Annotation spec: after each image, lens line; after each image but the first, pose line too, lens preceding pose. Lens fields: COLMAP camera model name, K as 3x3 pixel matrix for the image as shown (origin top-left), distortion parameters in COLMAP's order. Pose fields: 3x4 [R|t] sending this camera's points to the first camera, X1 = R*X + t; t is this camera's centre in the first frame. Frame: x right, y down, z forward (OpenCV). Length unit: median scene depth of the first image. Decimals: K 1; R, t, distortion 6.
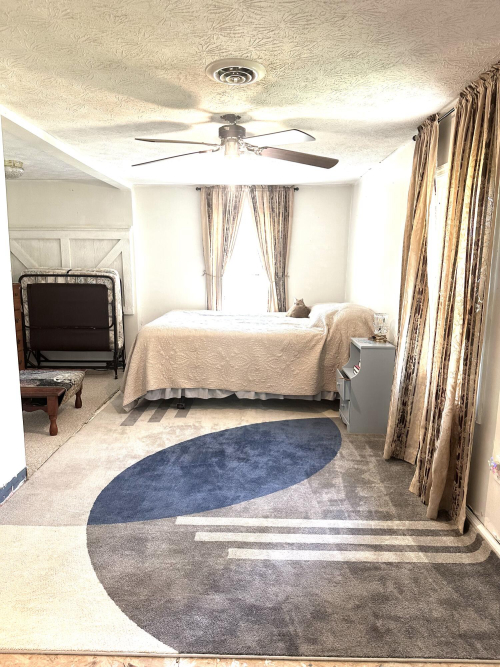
lens RADIAL K [[466.9, 0, 251.8], [0, 466.9, 333.3], [0, 0, 1]] dist [0.043356, -0.041932]
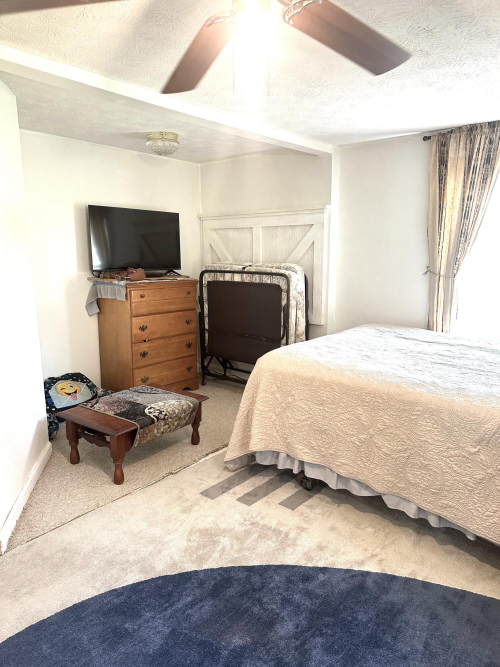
lens RADIAL K [[466.9, 0, 245.7], [0, 466.9, 335.4], [0, 0, 1]] dist [0.043356, -0.041932]
pose [[0.763856, 0.107525, -0.636367, 0.140281], [-0.092165, 0.994091, 0.057338, -0.060703], [0.638772, 0.014853, 0.769253, 0.380501]]
